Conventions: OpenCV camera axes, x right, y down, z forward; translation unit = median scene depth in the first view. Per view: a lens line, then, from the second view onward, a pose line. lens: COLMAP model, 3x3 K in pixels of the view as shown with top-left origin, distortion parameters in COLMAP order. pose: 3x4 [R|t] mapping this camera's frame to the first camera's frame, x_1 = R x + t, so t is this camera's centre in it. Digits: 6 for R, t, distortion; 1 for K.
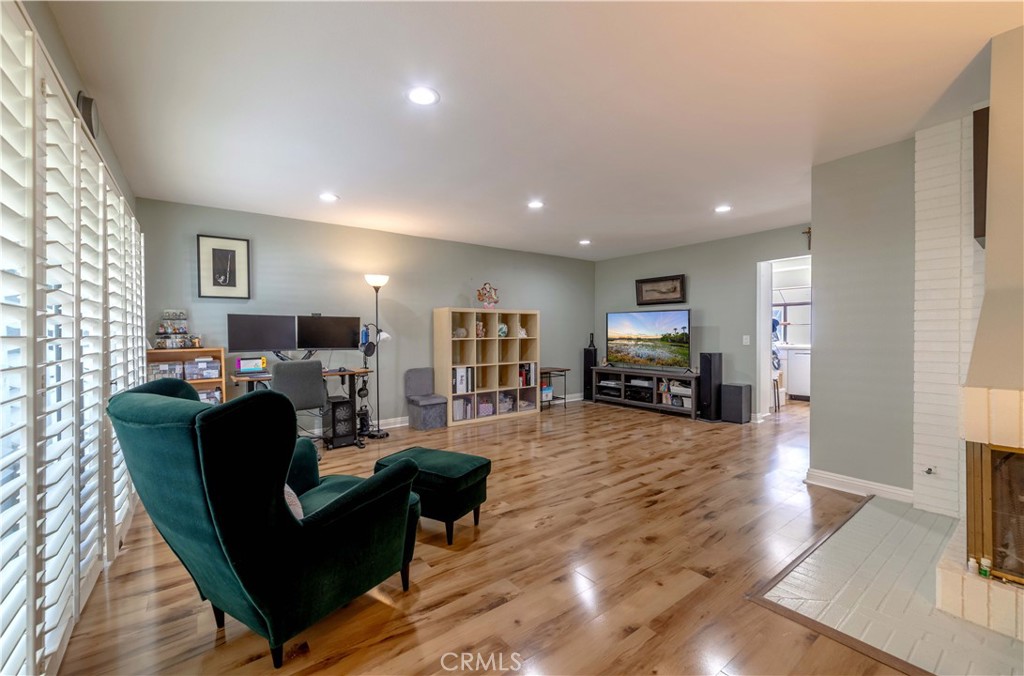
lens RADIAL K [[409.8, 0, 514.0], [0, 409.8, 333.3], [0, 0, 1]] dist [0.000775, -0.000026]
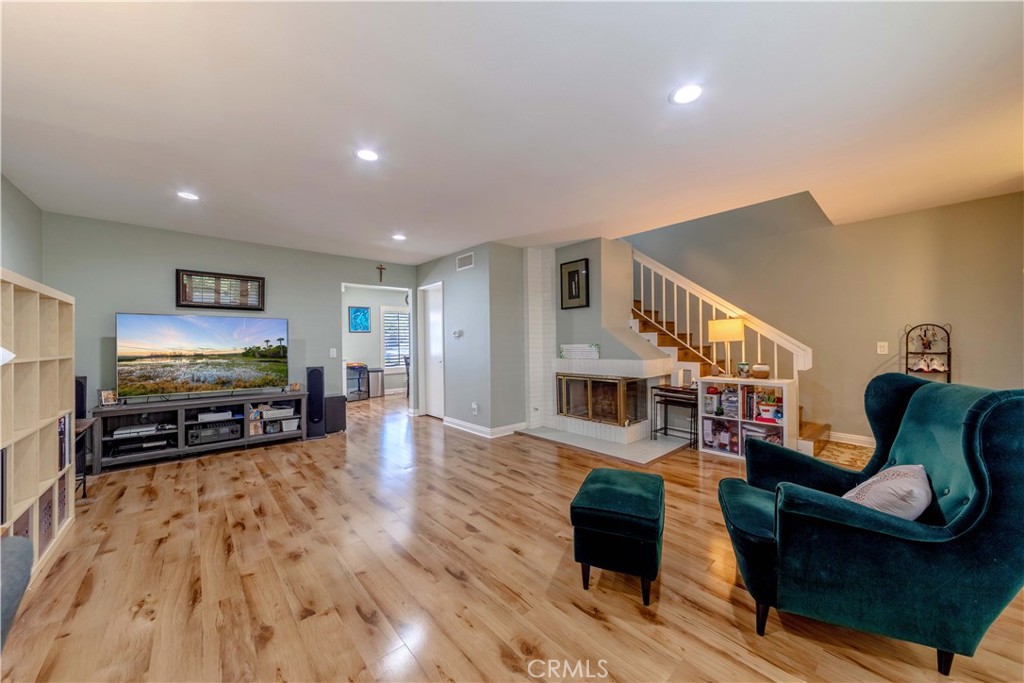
lens RADIAL K [[375.4, 0, 508.6], [0, 375.4, 340.8], [0, 0, 1]] dist [0.002441, -0.000014]
pose [[-0.081402, 0.011205, 0.996618, -0.430548], [0.010383, 0.999892, -0.010394, 0.001319], [-0.996627, 0.009501, -0.081510, 0.604325]]
